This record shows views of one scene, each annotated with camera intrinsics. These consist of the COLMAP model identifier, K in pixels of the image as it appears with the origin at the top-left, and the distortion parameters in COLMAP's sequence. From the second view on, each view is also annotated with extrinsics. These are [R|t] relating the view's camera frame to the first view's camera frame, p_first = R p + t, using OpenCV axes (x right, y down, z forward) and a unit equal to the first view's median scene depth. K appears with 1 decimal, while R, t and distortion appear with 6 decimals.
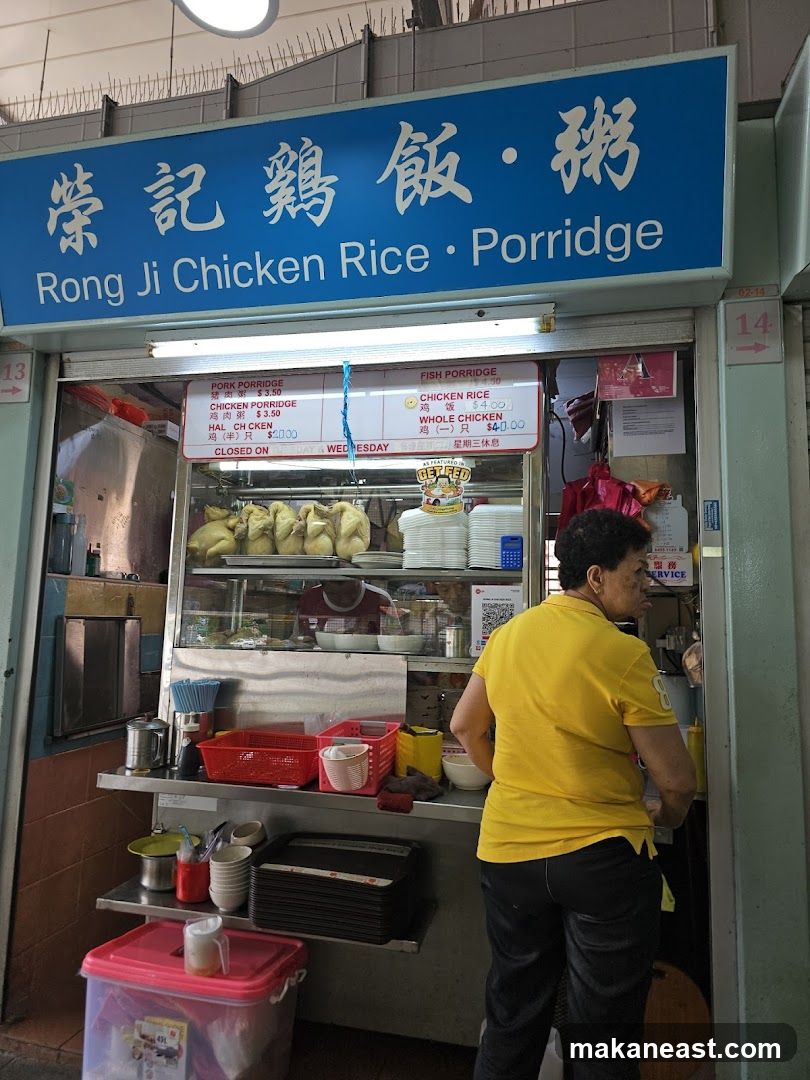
lens RADIAL K [[720.7, 0, 400.3], [0, 720.7, 530.6], [0, 0, 1]] dist [0.016176, -0.003470]
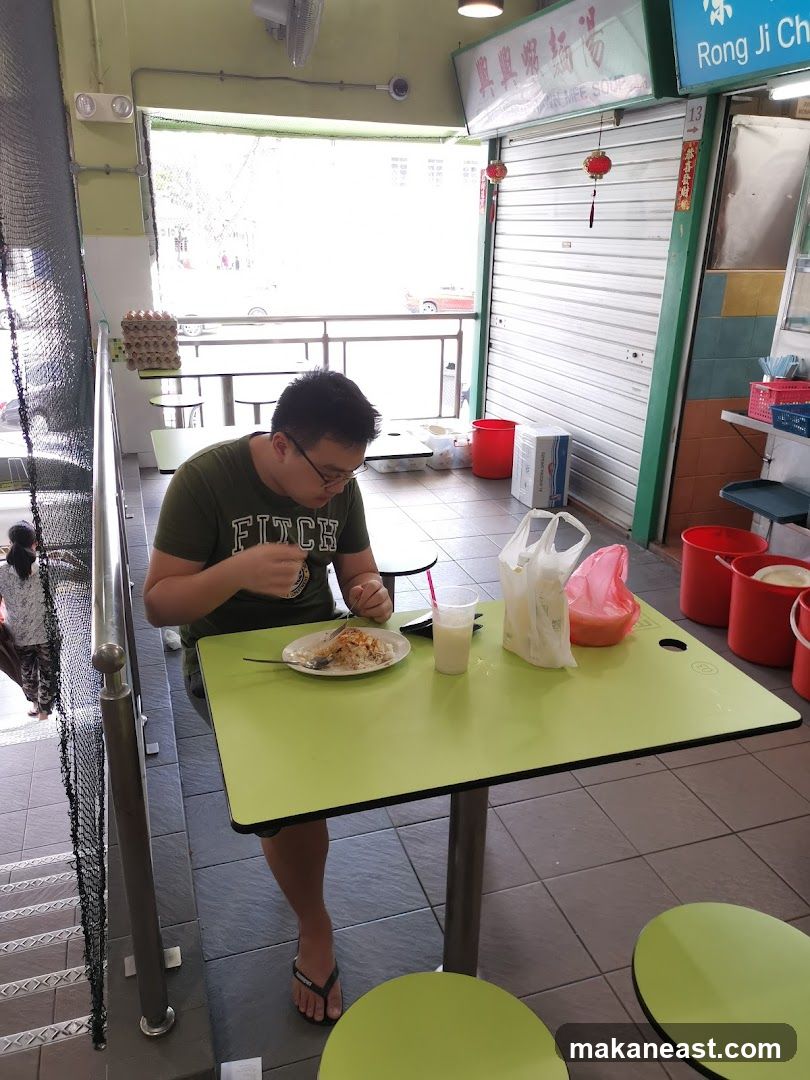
lens RADIAL K [[817.0, 0, 396.2], [0, 817.0, 542.0], [0, 0, 1]] dist [0.005055, -0.008982]
pose [[0.517571, 0.299457, -0.801527, 0.774991], [0.096543, 0.910337, 0.402451, -0.198956], [0.850176, -0.285679, 0.442254, -0.450015]]
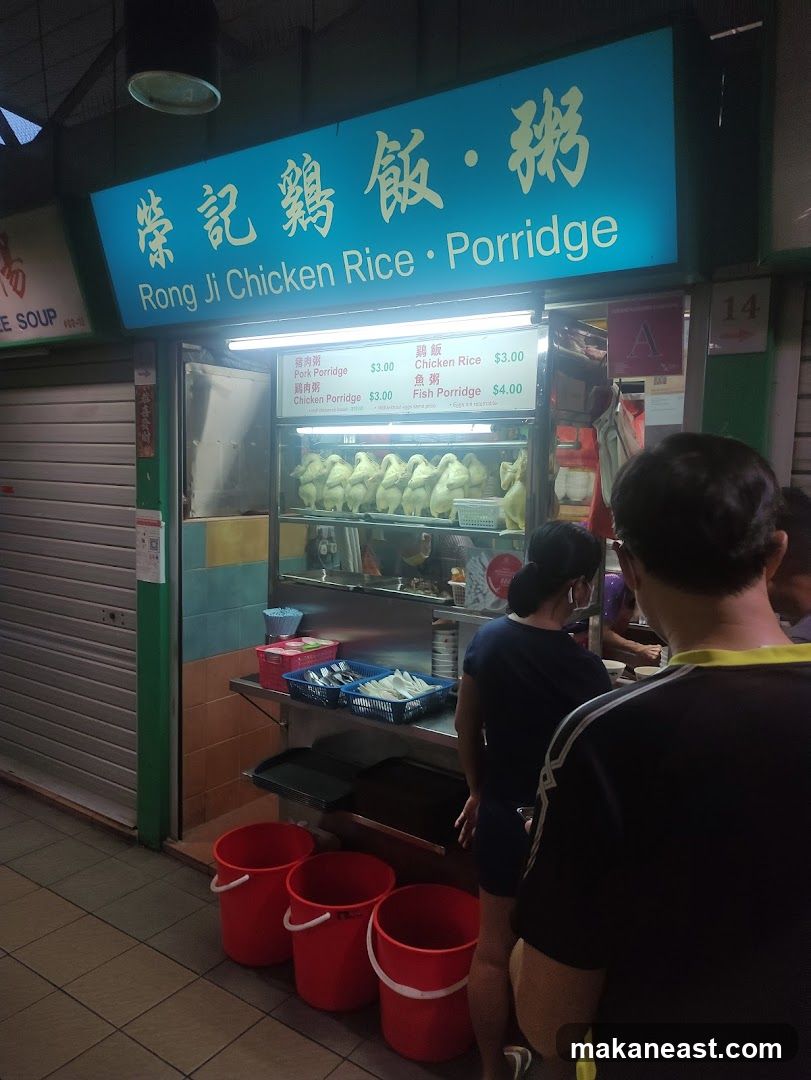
lens RADIAL K [[795.1, 0, 398.4], [0, 795.1, 538.5], [0, 0, 1]] dist [0.031978, 0.009237]
pose [[0.926711, 0.034388, -0.374197, 0.455658], [0.043665, 0.979203, 0.198126, -0.209354], [0.373229, -0.199945, 0.905937, -0.140966]]
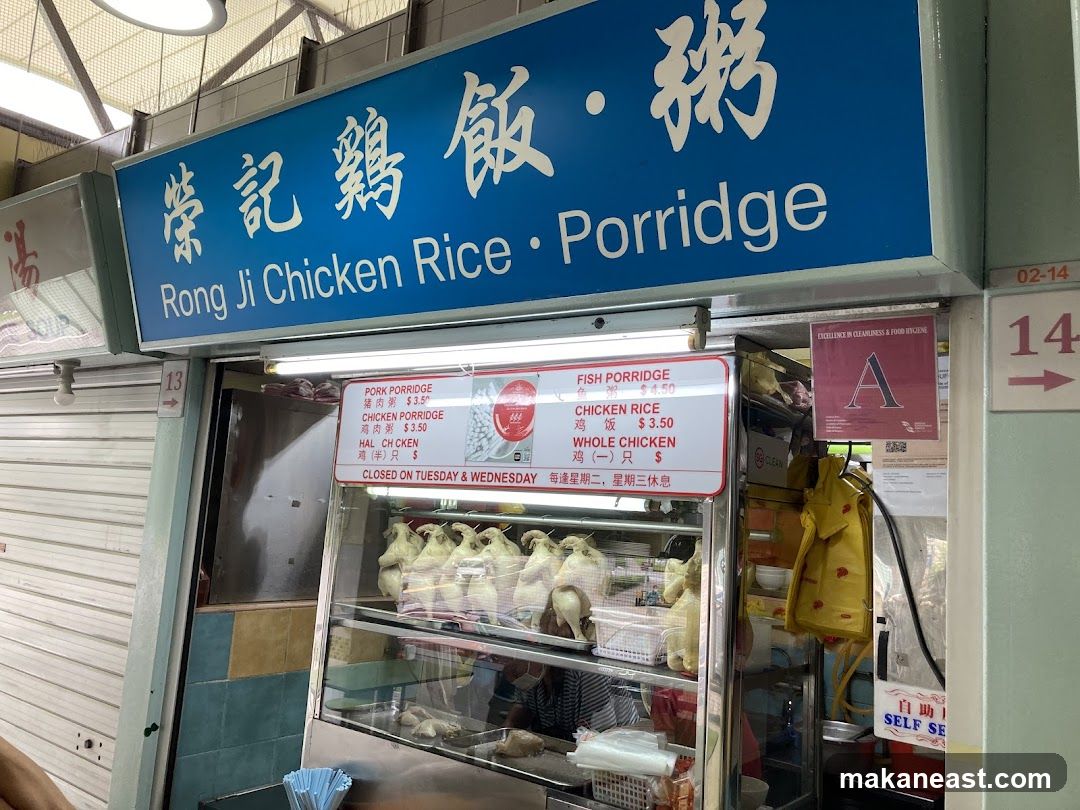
lens RADIAL K [[876.4, 0, 535.6], [0, 876.4, 387.2], [0, 0, 1]] dist [0.031737, -0.047404]
pose [[0.912190, -0.015607, -0.409469, 0.393103], [0.002024, 0.999434, -0.033587, -0.215959], [0.409762, 0.029809, 0.911705, 0.238170]]
